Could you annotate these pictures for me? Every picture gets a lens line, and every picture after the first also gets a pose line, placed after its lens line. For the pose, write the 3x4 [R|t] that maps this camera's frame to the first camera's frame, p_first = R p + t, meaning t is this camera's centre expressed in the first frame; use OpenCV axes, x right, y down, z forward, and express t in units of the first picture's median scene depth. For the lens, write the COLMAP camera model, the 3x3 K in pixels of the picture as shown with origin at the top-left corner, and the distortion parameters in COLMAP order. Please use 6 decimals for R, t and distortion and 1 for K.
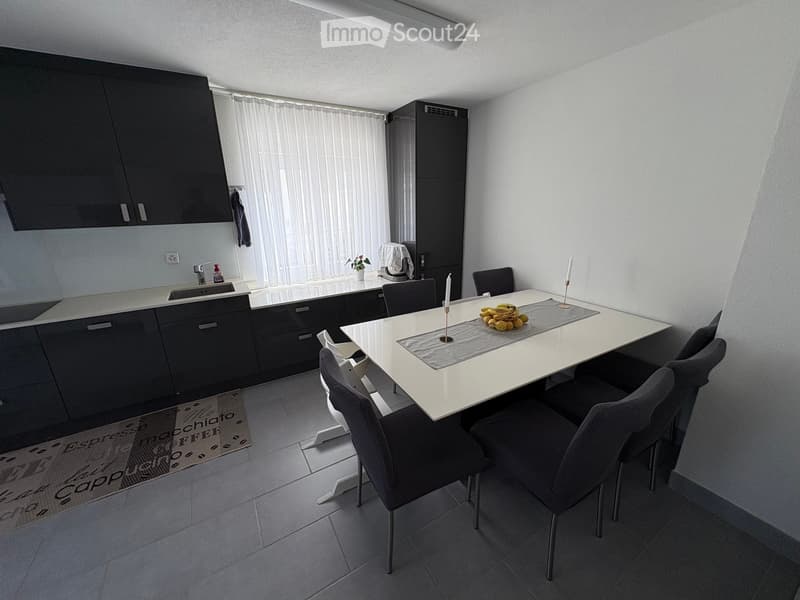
lens RADIAL K [[318.1, 0, 397.9], [0, 318.1, 300.0], [0, 0, 1]] dist [-0.003354, -0.000334]
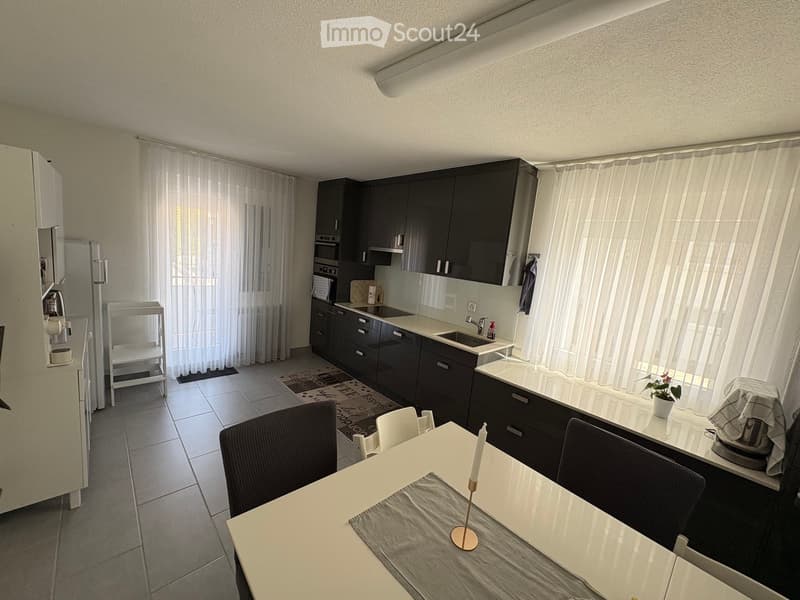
lens RADIAL K [[318.1, 0, 396.4], [0, 318.1, 297.1], [0, 0, 1]] dist [-0.003354, -0.000334]
pose [[0.206529, 0.182314, -0.961305, 0.377336], [-0.376331, 0.921709, 0.093953, -0.169350], [0.903172, 0.342365, 0.258970, 0.411883]]
